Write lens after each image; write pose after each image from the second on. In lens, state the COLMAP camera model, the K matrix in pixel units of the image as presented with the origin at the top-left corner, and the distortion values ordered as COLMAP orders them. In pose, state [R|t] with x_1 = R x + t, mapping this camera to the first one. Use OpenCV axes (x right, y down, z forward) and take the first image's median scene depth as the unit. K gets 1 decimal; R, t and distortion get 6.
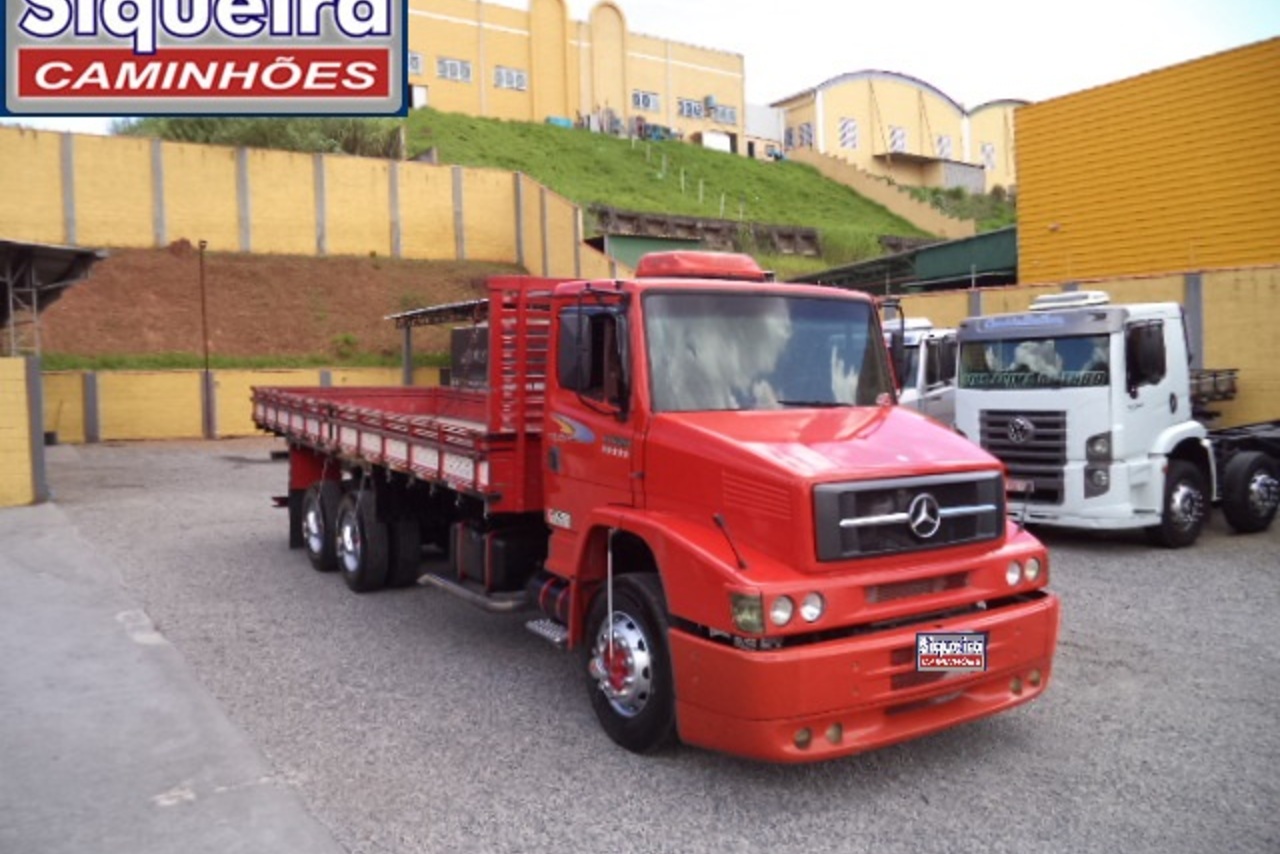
lens RADIAL K [[1016.3, 0, 633.8], [0, 1016.3, 420.5], [0, 0, 1]] dist [-0.031237, -0.006617]
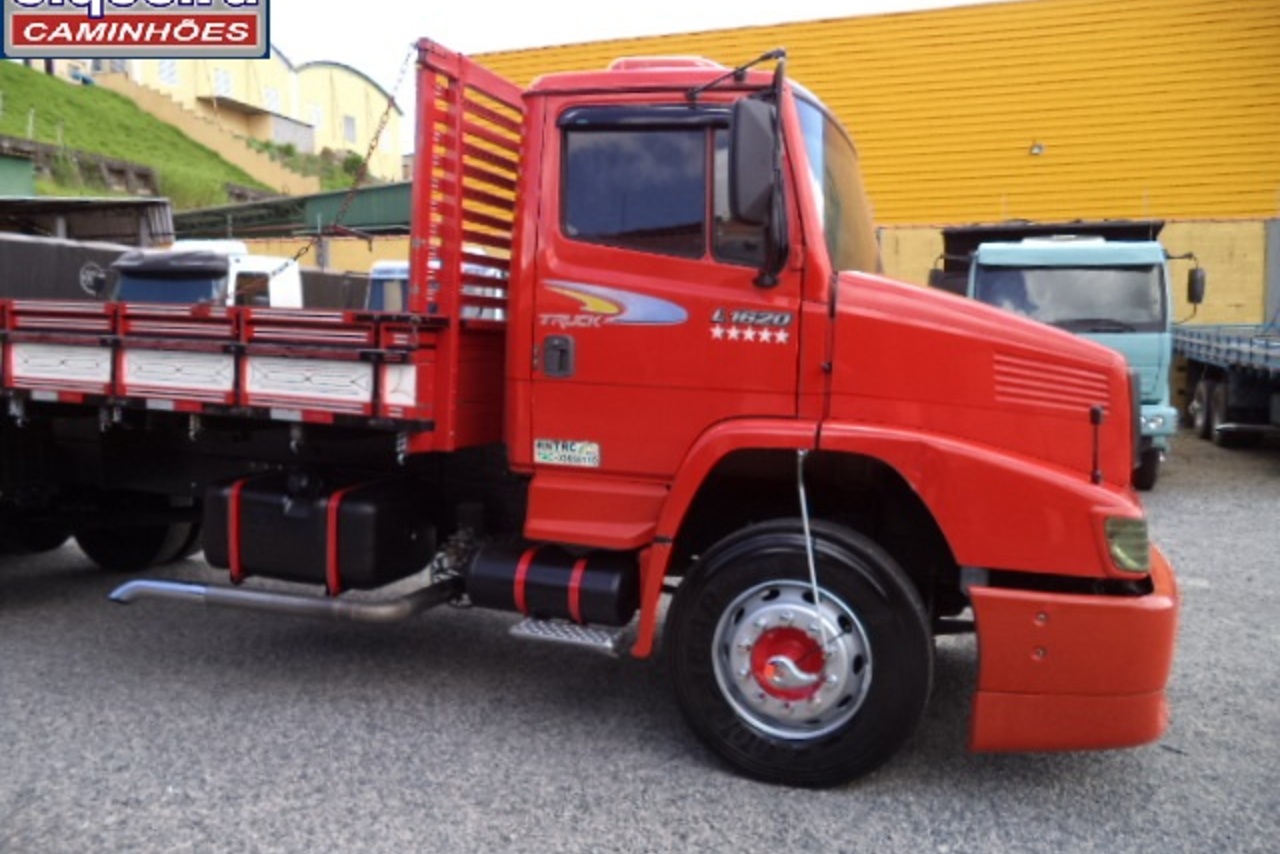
lens RADIAL K [[1016.3, 0, 633.8], [0, 1016.3, 420.5], [0, 0, 1]] dist [-0.031237, -0.006617]
pose [[0.783363, -0.028622, 0.620906, -0.250894], [0.009092, 0.999360, 0.034597, 0.032890], [-0.621499, -0.021457, 0.783121, 0.287332]]
